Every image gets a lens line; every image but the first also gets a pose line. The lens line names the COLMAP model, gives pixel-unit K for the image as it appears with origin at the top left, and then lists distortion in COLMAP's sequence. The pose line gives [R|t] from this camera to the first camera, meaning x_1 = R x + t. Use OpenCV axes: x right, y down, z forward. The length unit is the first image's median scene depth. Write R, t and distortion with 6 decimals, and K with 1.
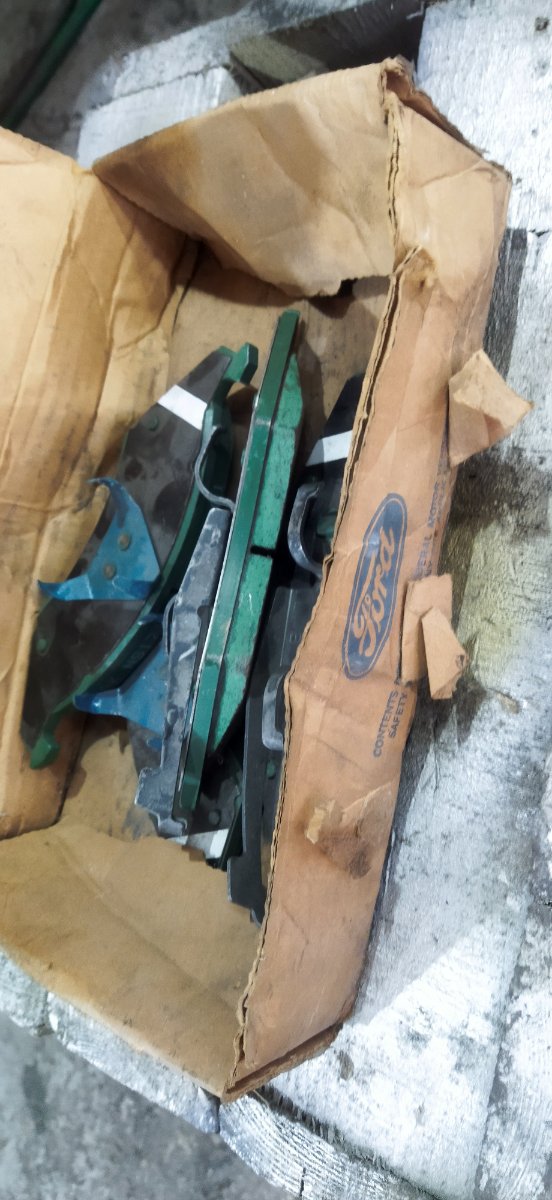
lens RADIAL K [[896.4, 0, 276.0], [0, 896.4, 600.0], [0, 0, 1]] dist [0.001314, -0.113637]
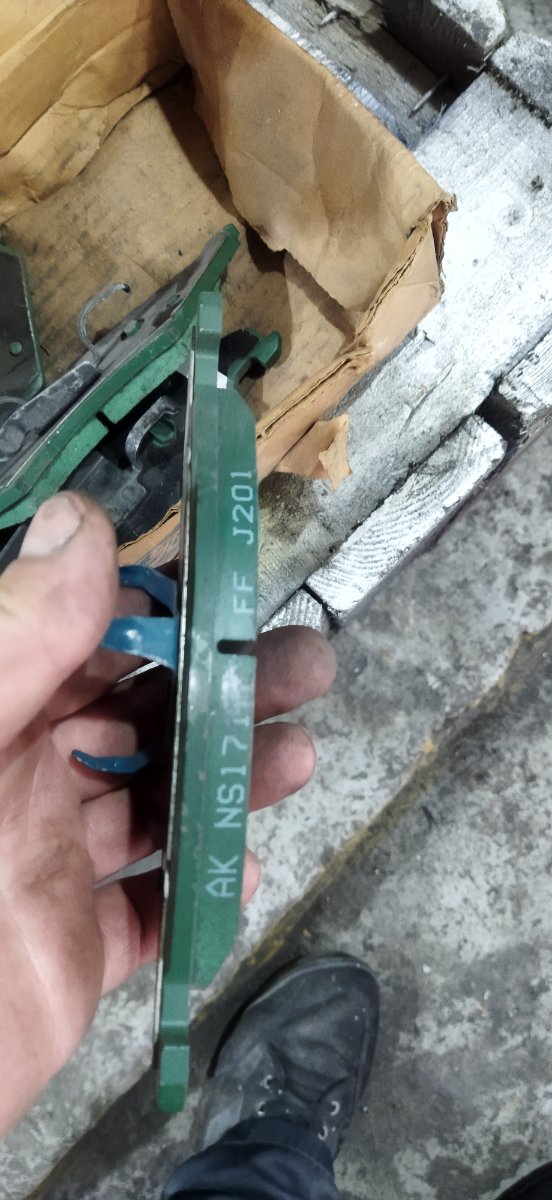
lens RADIAL K [[896.4, 0, 276.0], [0, 896.4, 600.0], [0, 0, 1]] dist [0.001314, -0.113637]
pose [[0.719459, 0.441521, 0.536133, -0.371050], [-0.591378, 0.794233, 0.139521, -0.160924], [-0.364213, -0.417436, 0.832524, -0.141193]]
